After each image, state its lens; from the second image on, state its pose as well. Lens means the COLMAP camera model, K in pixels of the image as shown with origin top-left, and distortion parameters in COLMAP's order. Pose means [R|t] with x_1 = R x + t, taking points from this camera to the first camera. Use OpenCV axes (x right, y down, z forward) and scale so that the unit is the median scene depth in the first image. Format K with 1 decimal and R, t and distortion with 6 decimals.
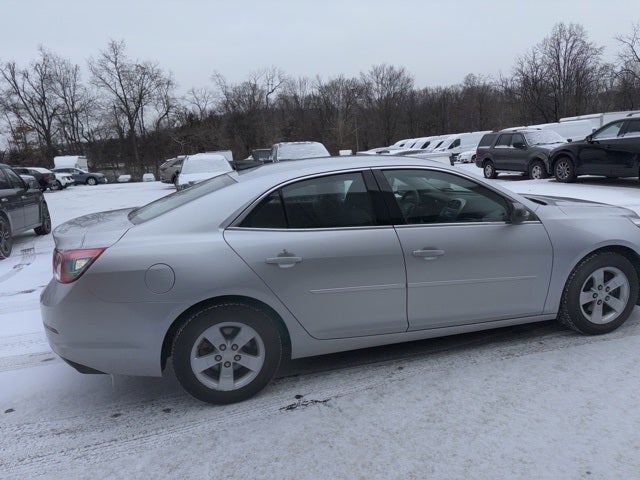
lens RADIAL K [[480.9, 0, 324.2], [0, 480.9, 226.4], [0, 0, 1]] dist [0.045875, -0.043376]
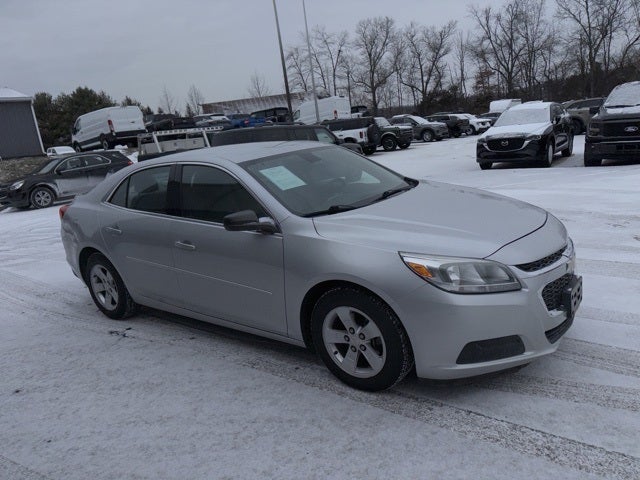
lens RADIAL K [[480.9, 0, 324.1], [0, 480.9, 244.3], [0, 0, 1]] dist [0.045875, -0.043376]
pose [[0.621654, 0.183068, -0.761598, 1.004470], [-0.060259, 0.980601, 0.186524, -0.138396], [0.780970, -0.070060, 0.620626, 0.451010]]
